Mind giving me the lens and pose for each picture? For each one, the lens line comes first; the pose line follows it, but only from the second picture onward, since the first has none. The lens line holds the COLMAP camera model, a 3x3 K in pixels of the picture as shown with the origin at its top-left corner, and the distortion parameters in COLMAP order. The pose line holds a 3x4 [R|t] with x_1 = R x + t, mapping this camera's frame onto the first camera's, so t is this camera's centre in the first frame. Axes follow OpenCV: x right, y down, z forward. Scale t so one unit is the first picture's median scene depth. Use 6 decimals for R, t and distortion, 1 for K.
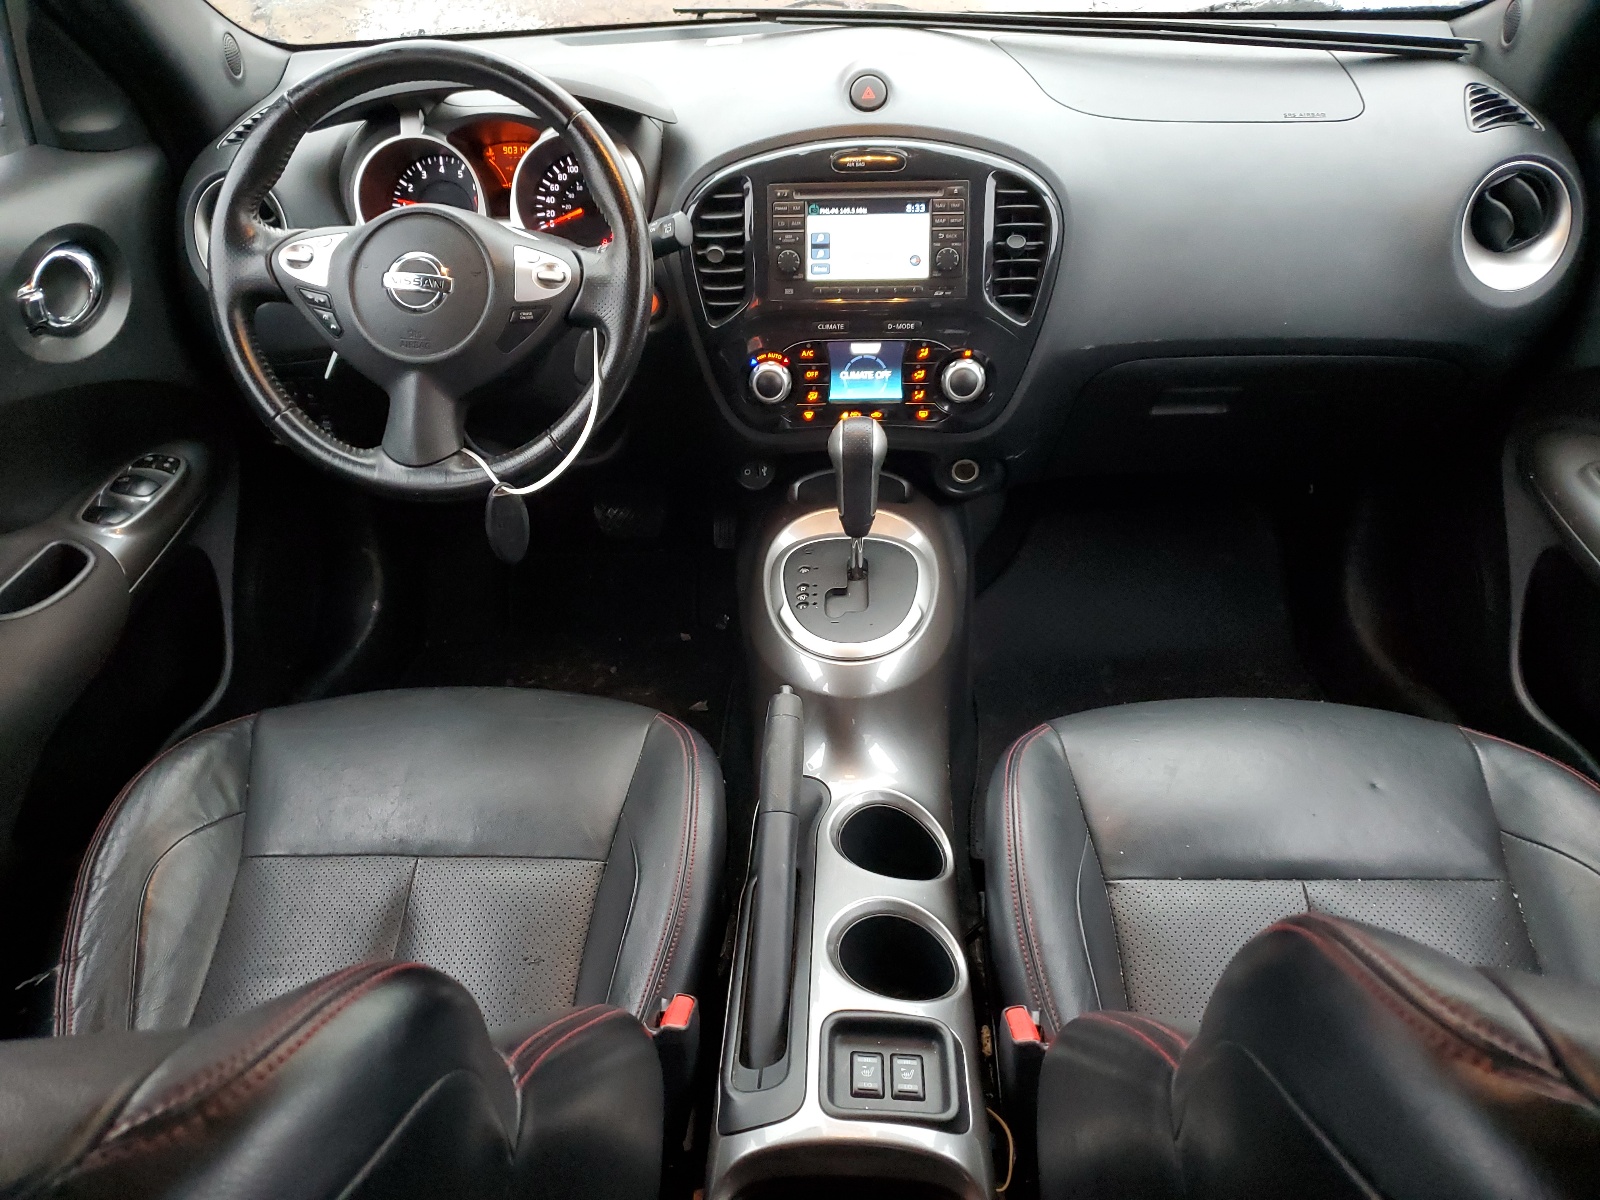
lens RADIAL K [[1217.0, 0, 800.6], [0, 1217.0, 598.4], [0, 0, 1]] dist [0.004041, -0.000530]
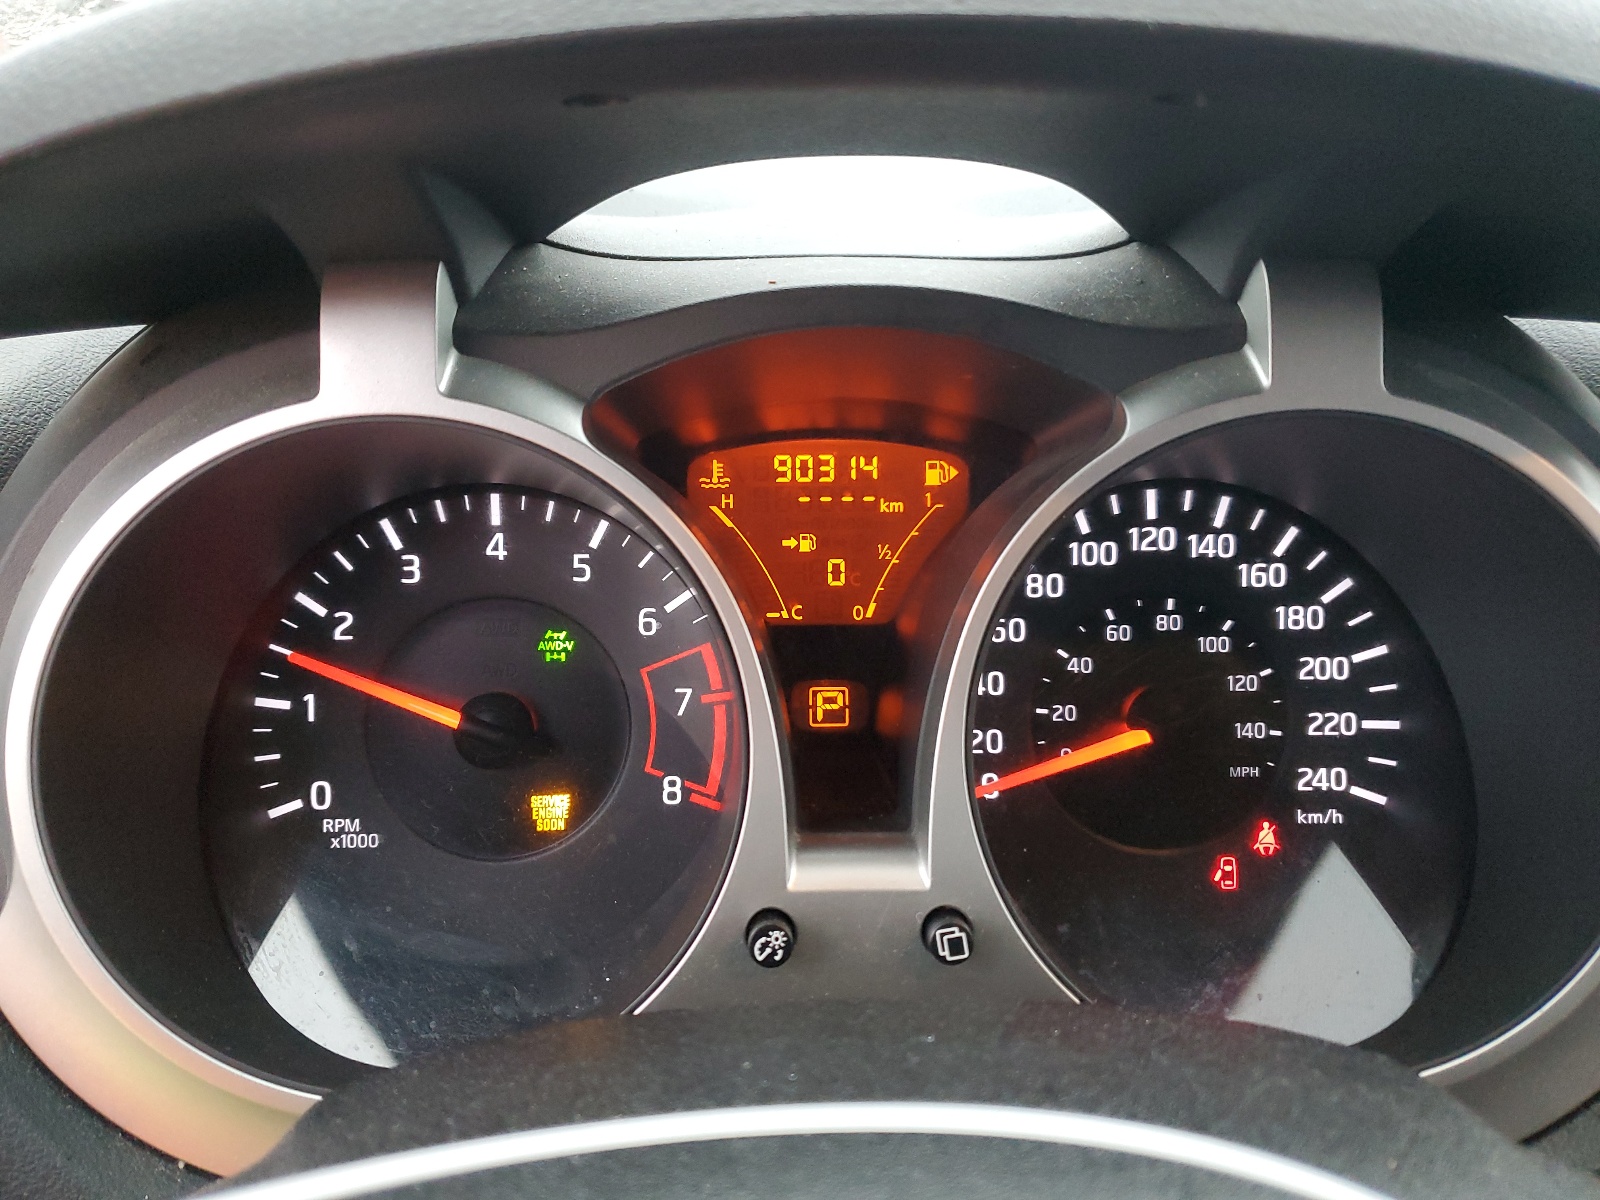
lens RADIAL K [[1217.0, 0, 798.9], [0, 1217.0, 601.1], [0, 0, 1]] dist [0.004041, -0.000530]
pose [[0.997049, 0.003296, 0.076692, -0.257019], [0.012736, 0.978129, -0.207610, -0.296818], [-0.075699, 0.207974, 0.975201, 0.784223]]
